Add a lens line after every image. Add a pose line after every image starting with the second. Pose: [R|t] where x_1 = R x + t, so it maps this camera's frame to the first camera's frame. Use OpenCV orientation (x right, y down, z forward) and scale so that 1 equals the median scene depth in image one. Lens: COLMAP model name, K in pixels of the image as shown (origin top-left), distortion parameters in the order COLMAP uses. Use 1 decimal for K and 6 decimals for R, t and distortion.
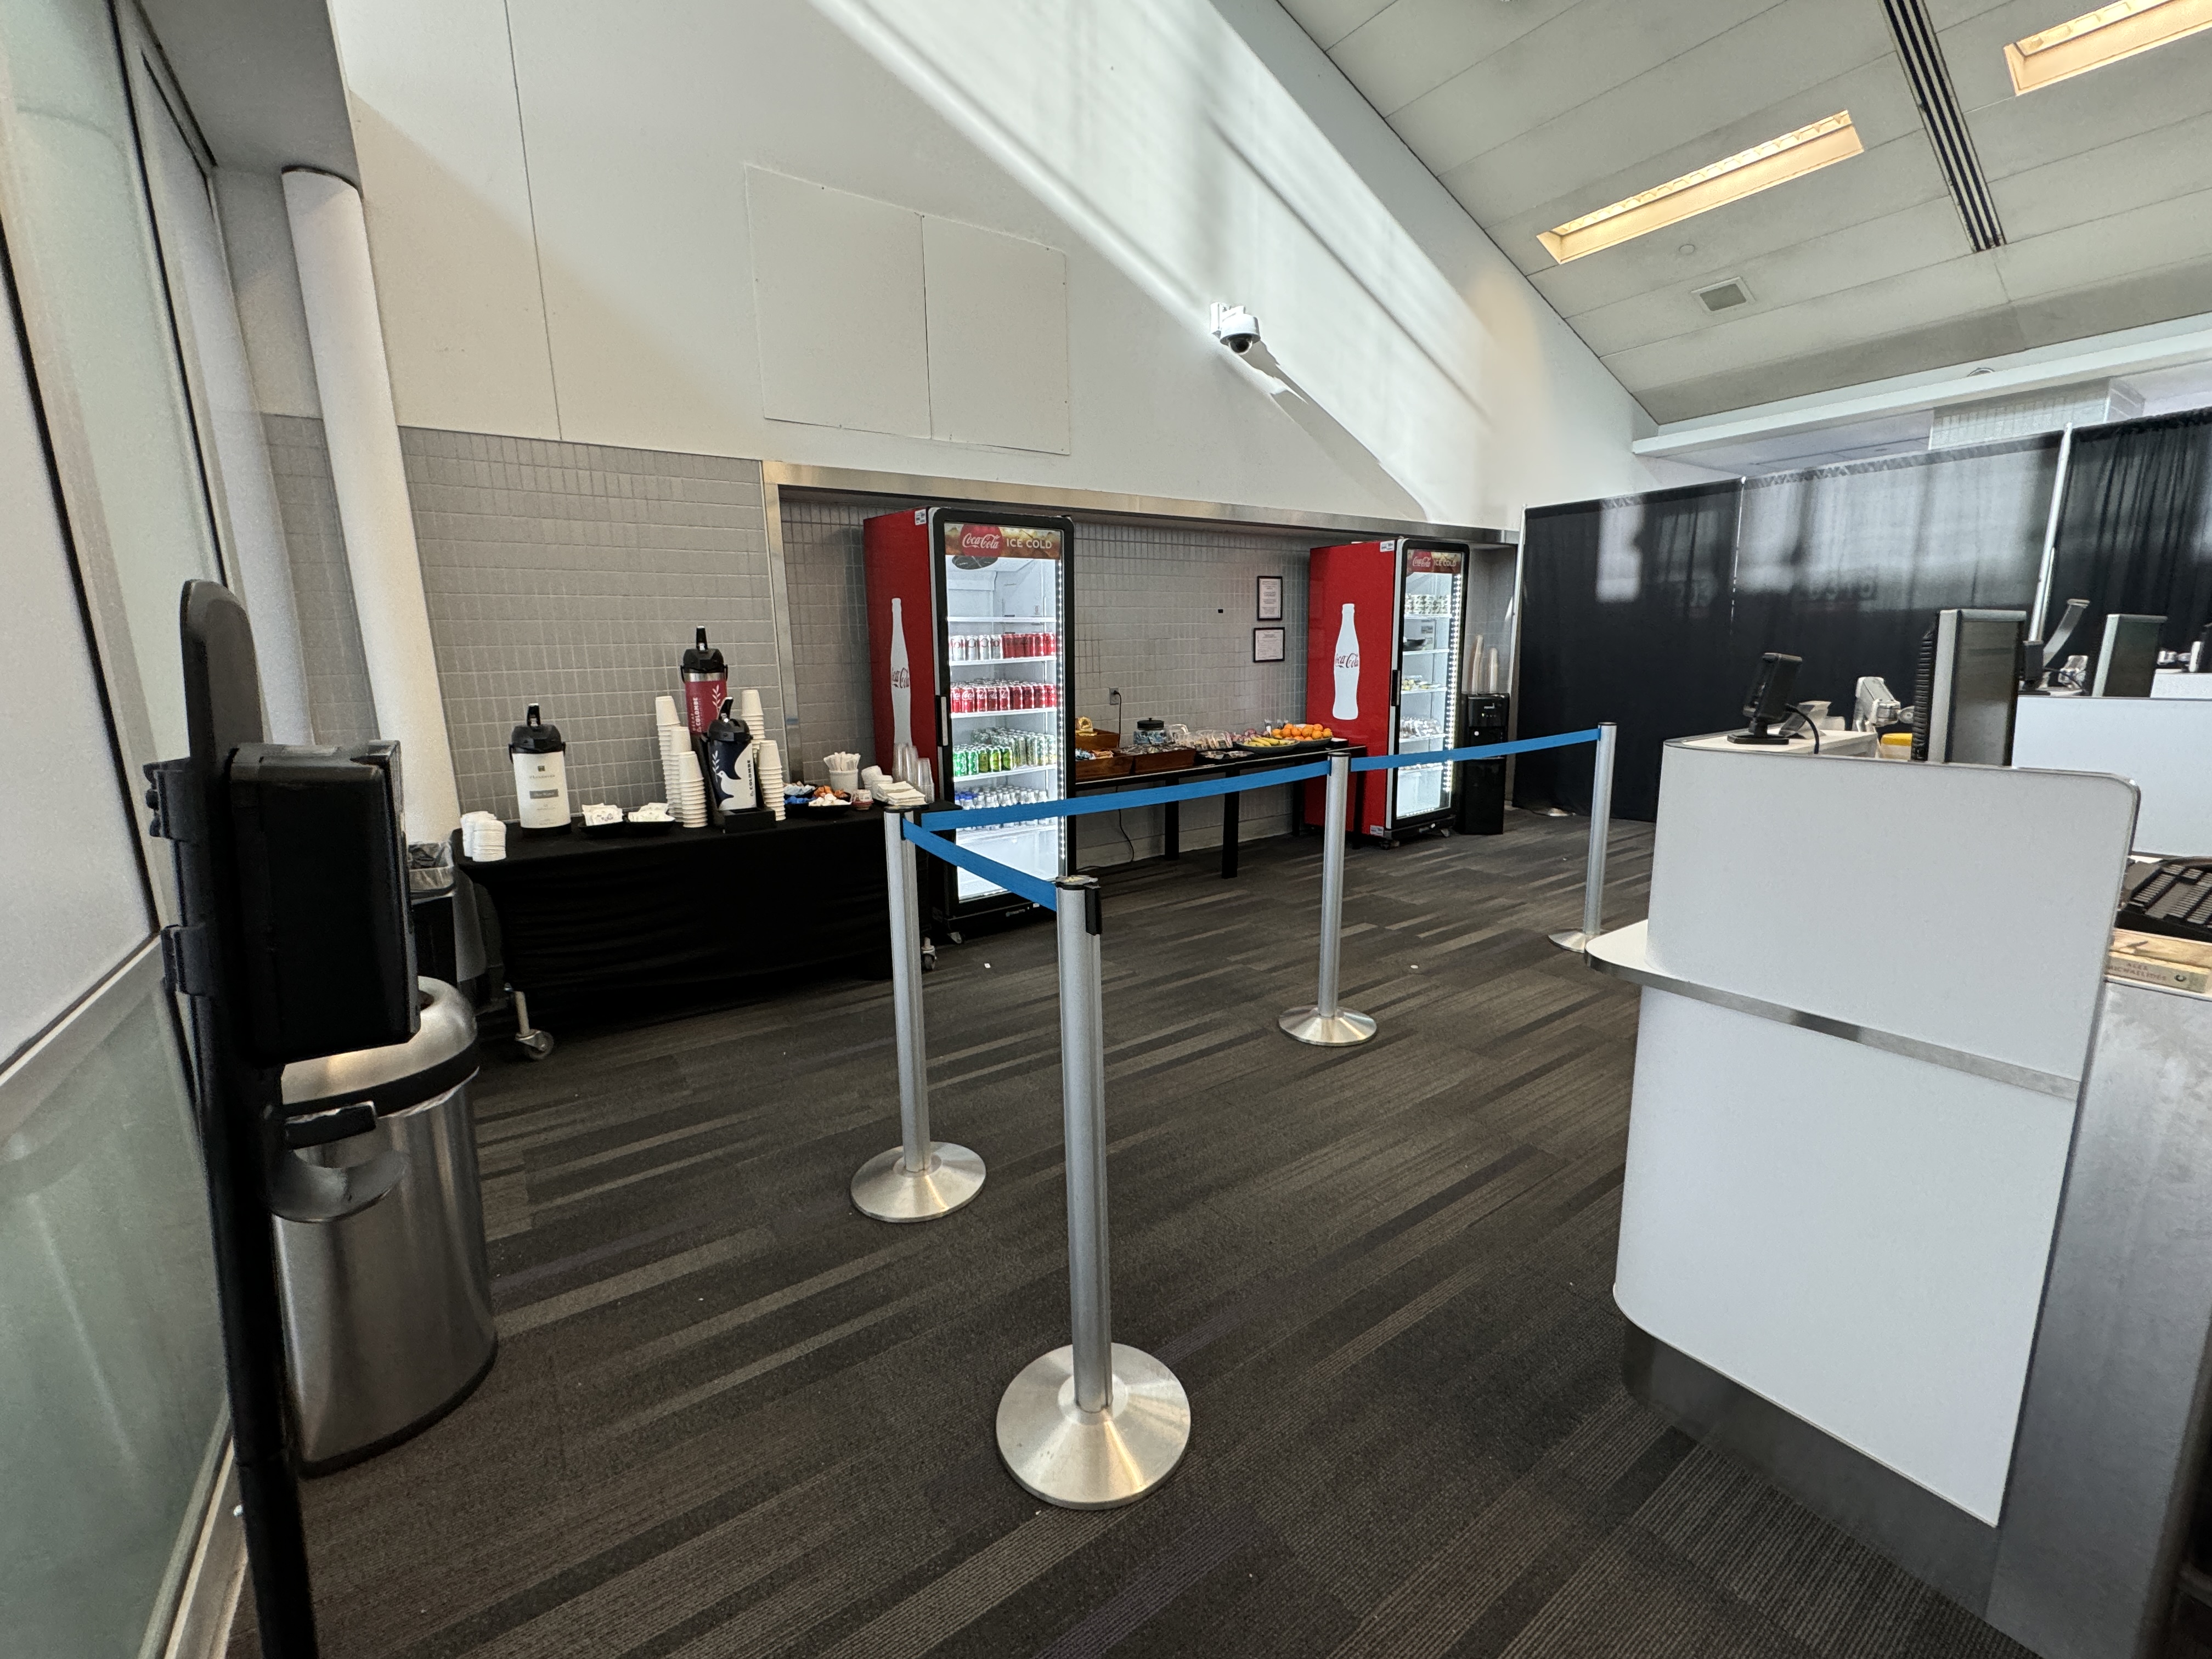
lens RADIAL K [[914.7, 0, 1100.8], [0, 914.7, 825.6], [0, 0, 1]] dist [-0.006260, 0.000373]
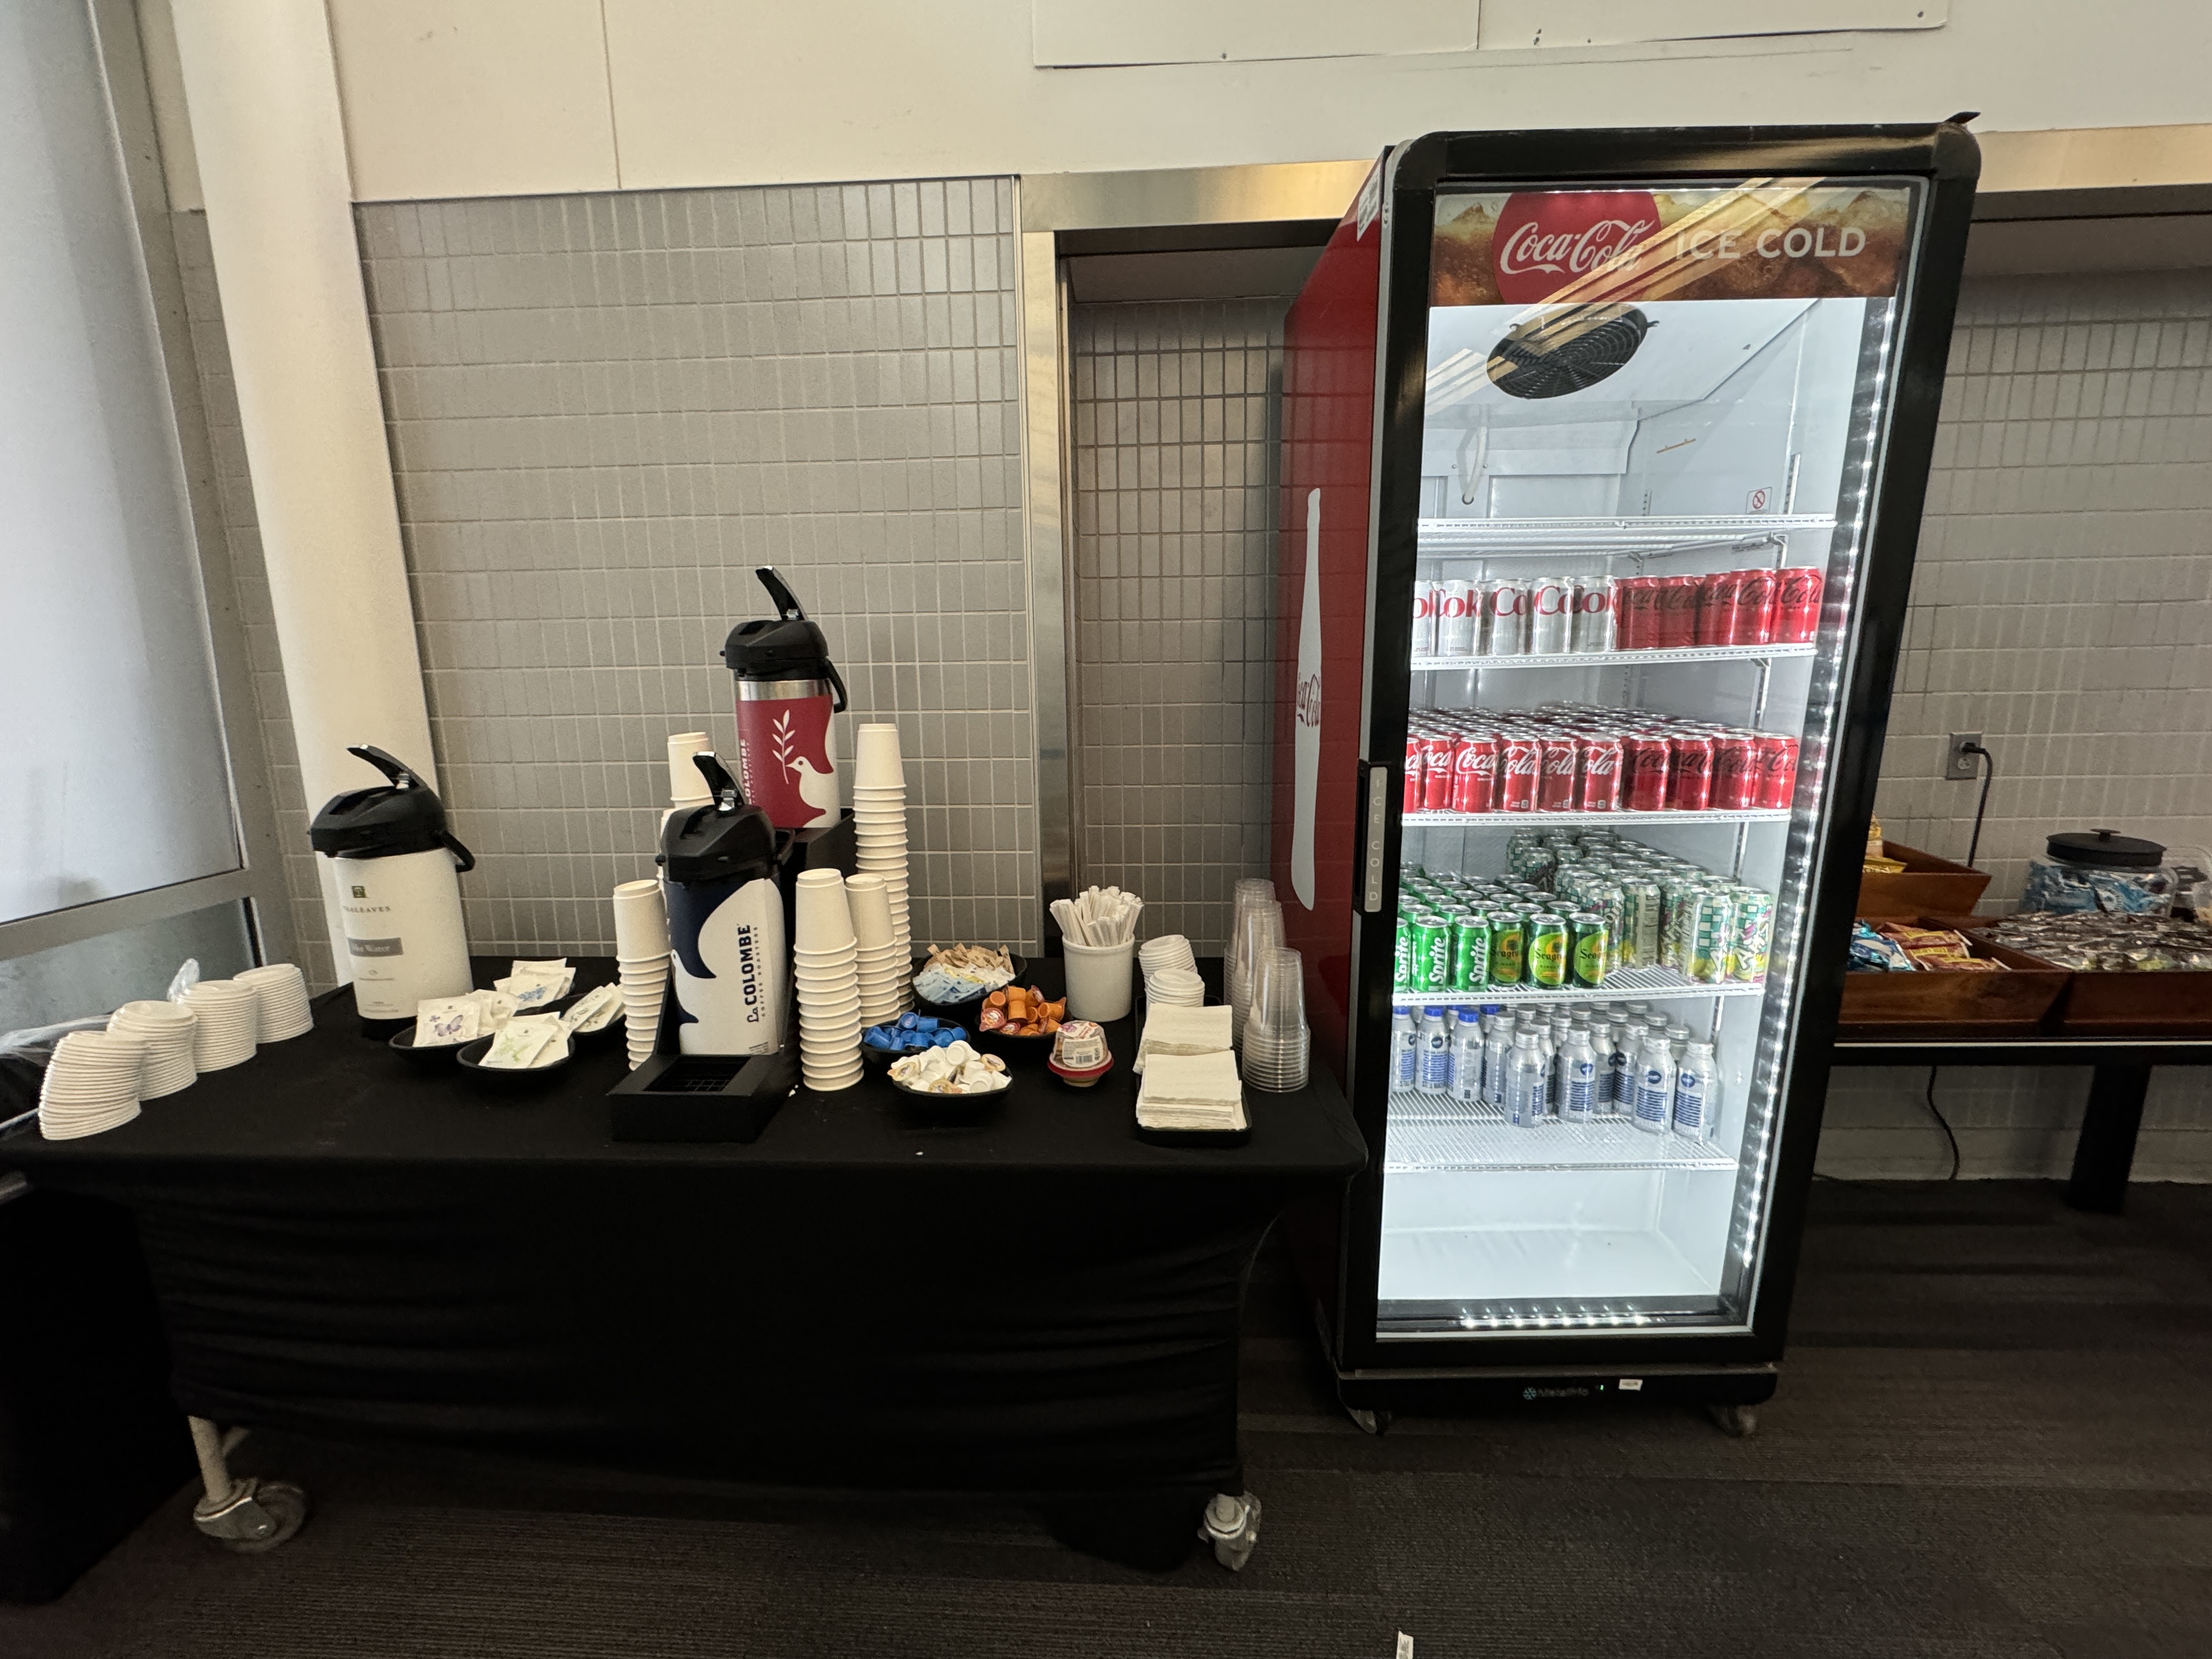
lens RADIAL K [[914.7, 0, 1100.8], [0, 914.7, 825.6], [0, 0, 1]] dist [-0.006260, 0.000373]
pose [[0.793873, 0.118044, -0.596516, -0.050703], [-0.115487, 0.992391, 0.042689, -0.112749], [0.597017, 0.035001, 0.801465, 0.627228]]
